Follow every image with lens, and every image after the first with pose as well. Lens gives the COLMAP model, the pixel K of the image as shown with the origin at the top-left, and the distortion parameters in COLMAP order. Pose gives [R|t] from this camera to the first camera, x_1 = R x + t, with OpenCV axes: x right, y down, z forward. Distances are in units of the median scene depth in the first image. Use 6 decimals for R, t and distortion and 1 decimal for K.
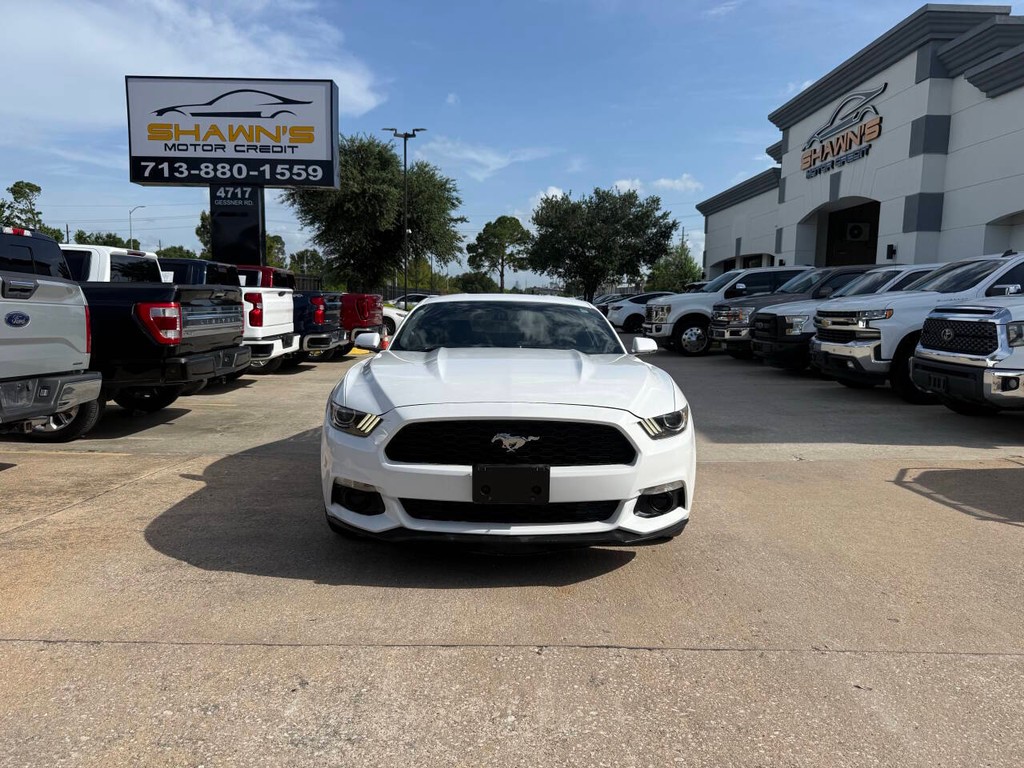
lens RADIAL K [[721.1, 0, 508.3], [0, 721.1, 393.7], [0, 0, 1]] dist [0.039105, -0.048326]
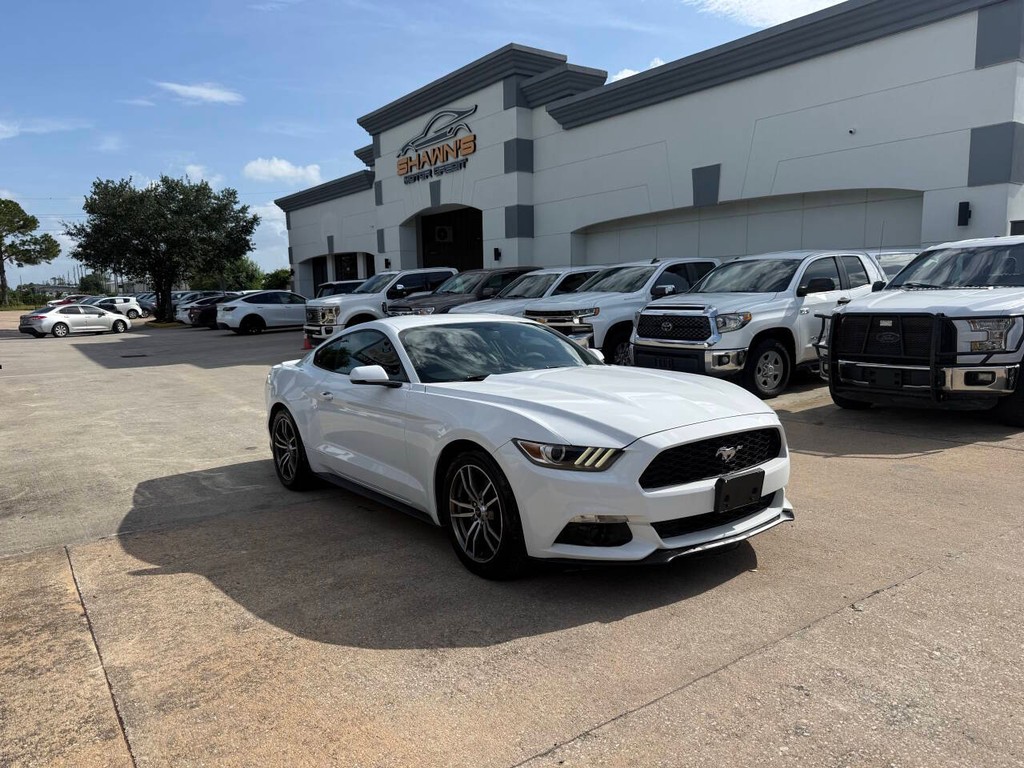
lens RADIAL K [[721.1, 0, 512.7], [0, 721.1, 396.4], [0, 0, 1]] dist [0.039105, -0.048326]
pose [[0.815071, -0.112726, 0.568288, -0.228559], [0.105594, 0.993363, 0.045594, -0.027532], [-0.569656, 0.022845, 0.821565, 0.058657]]
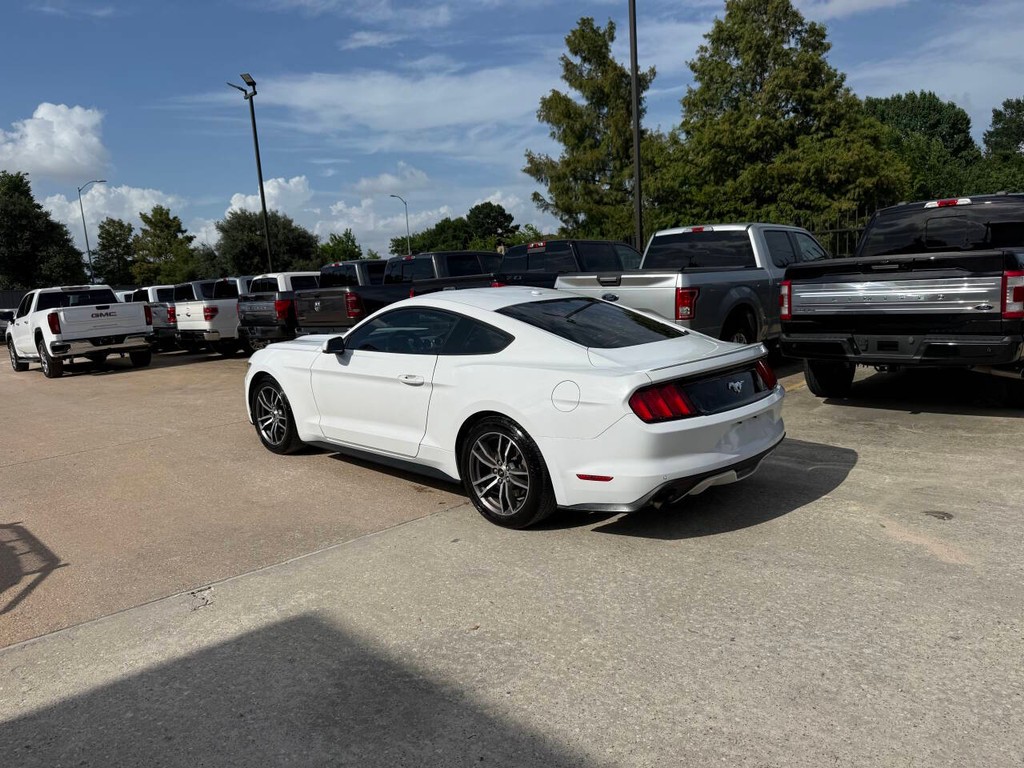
lens RADIAL K [[721.1, 0, 508.3], [0, 721.1, 384.9], [0, 0, 1]] dist [0.039105, -0.048326]
pose [[-0.704931, 0.125475, -0.698088, 0.303947], [-0.043427, 0.974746, 0.219055, -0.101404], [0.707945, 0.184735, -0.681680, 0.774676]]
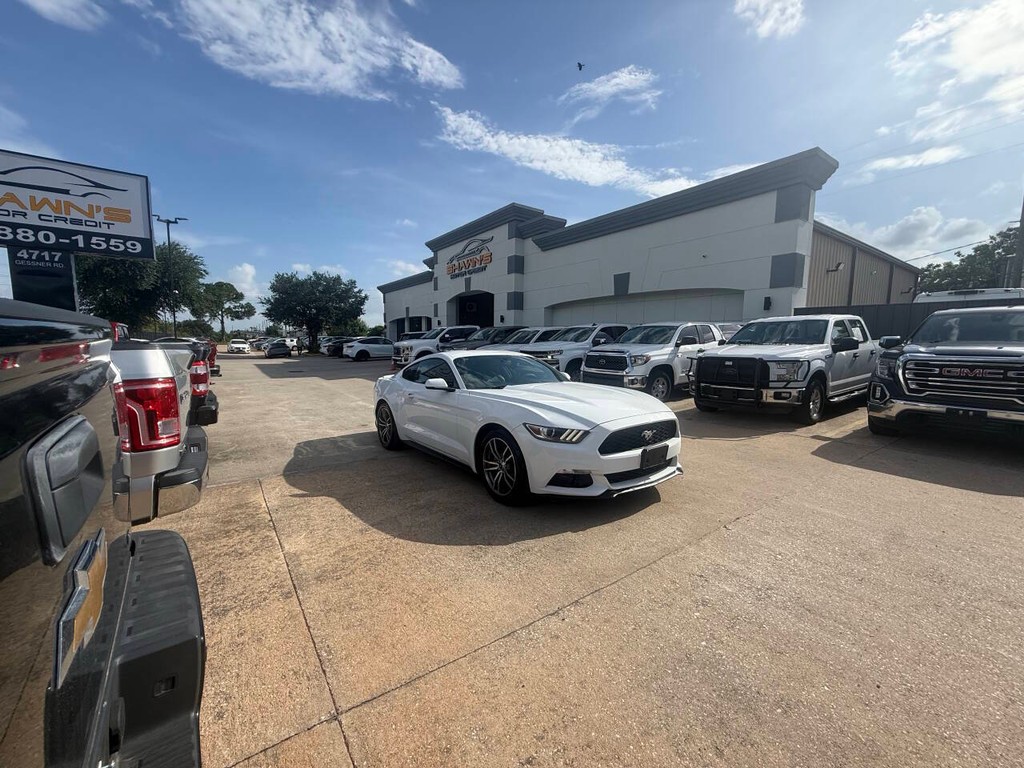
lens RADIAL K [[407.1, 0, 507.8], [0, 407.1, 389.1], [0, 0, 1]] dist [-0.001362, 0.000981]
pose [[0.814946, -0.076568, 0.574457, -0.233648], [0.080034, 0.996605, 0.019296, -0.027073], [-0.573985, 0.030251, 0.818307, 0.075422]]
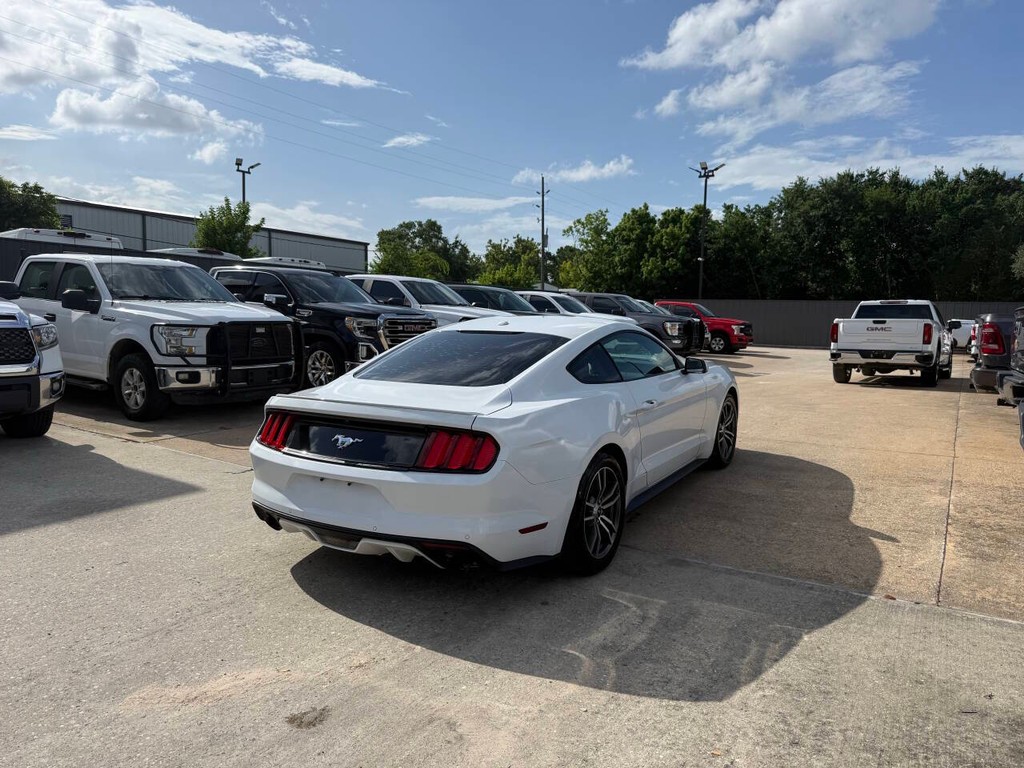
lens RADIAL K [[721.1, 0, 511.6], [0, 721.1, 389.8], [0, 0, 1]] dist [0.039105, -0.048326]
pose [[-0.847032, -0.083939, 0.524873, -0.213333], [0.038053, 0.975343, 0.217388, -0.112649], [-0.530178, 0.204108, -0.822953, 0.819017]]
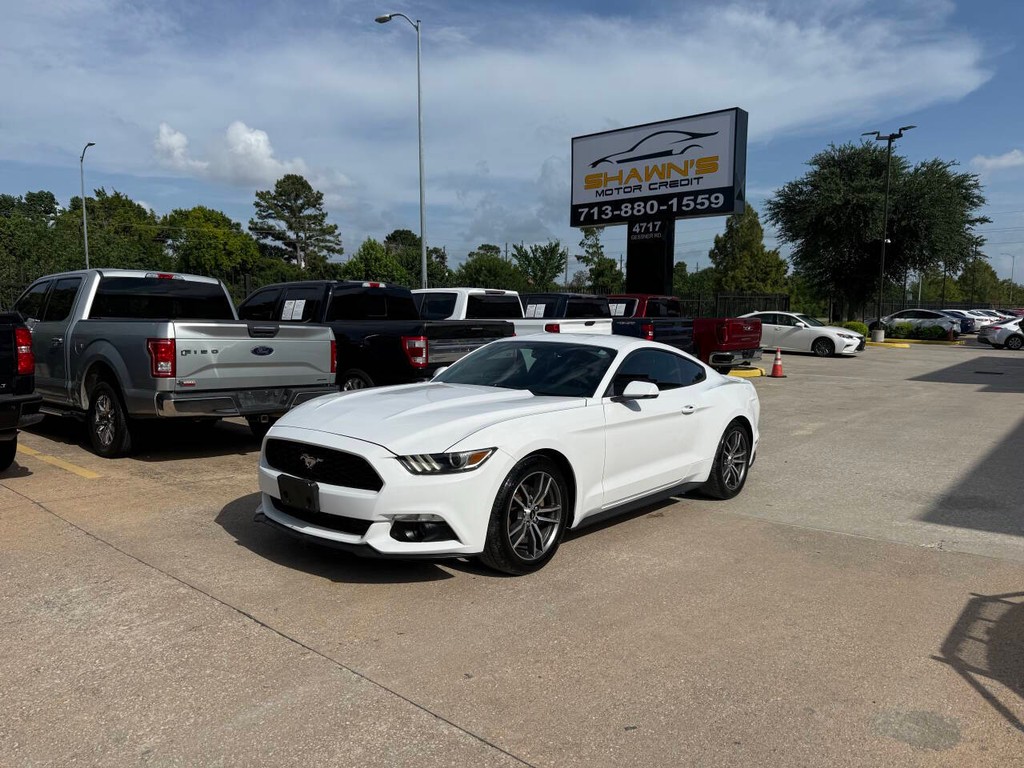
lens RADIAL K [[721.1, 0, 502.5], [0, 721.1, 388.9], [0, 0, 1]] dist [0.039105, -0.048326]
pose [[0.753954, 0.055969, -0.654539, 0.276271], [-0.074887, 0.997192, -0.000992, -0.021093], [0.652645, 0.049764, 0.756028, 0.055977]]
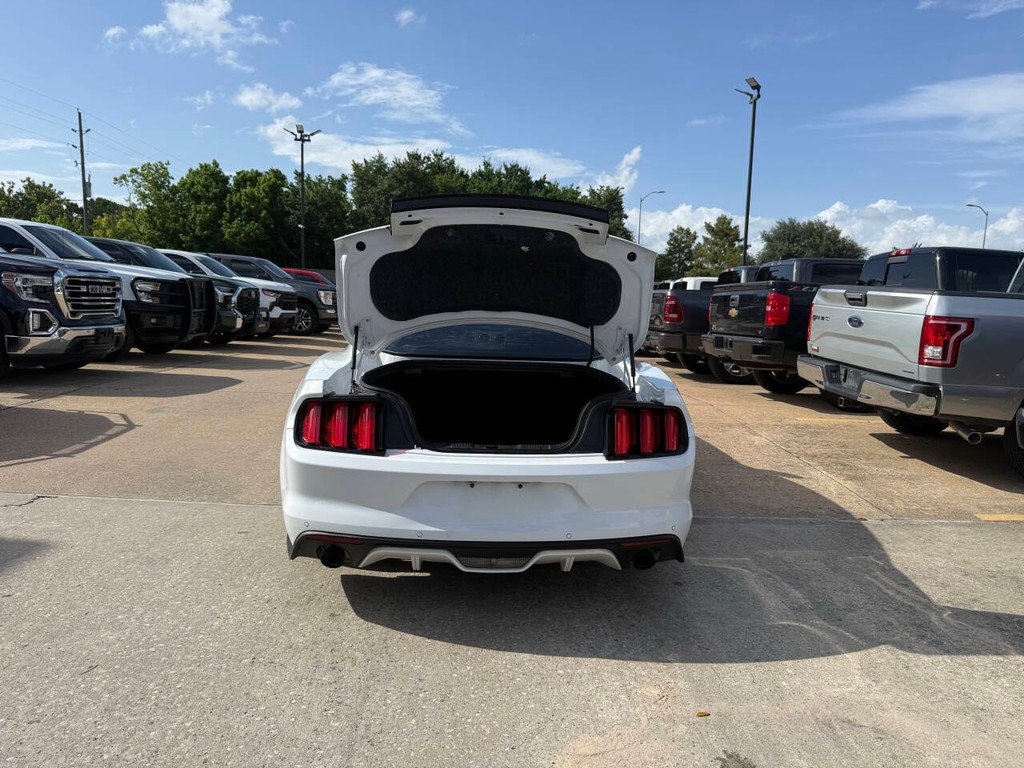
lens RADIAL K [[721.1, 0, 522.0], [0, 721.1, 389.4], [0, 0, 1]] dist [0.039105, -0.048326]
pose [[-0.997225, -0.047472, -0.057346, -0.000706], [-0.060290, 0.966880, 0.248007, -0.100450], [0.043673, 0.250776, -0.967059, 0.834258]]
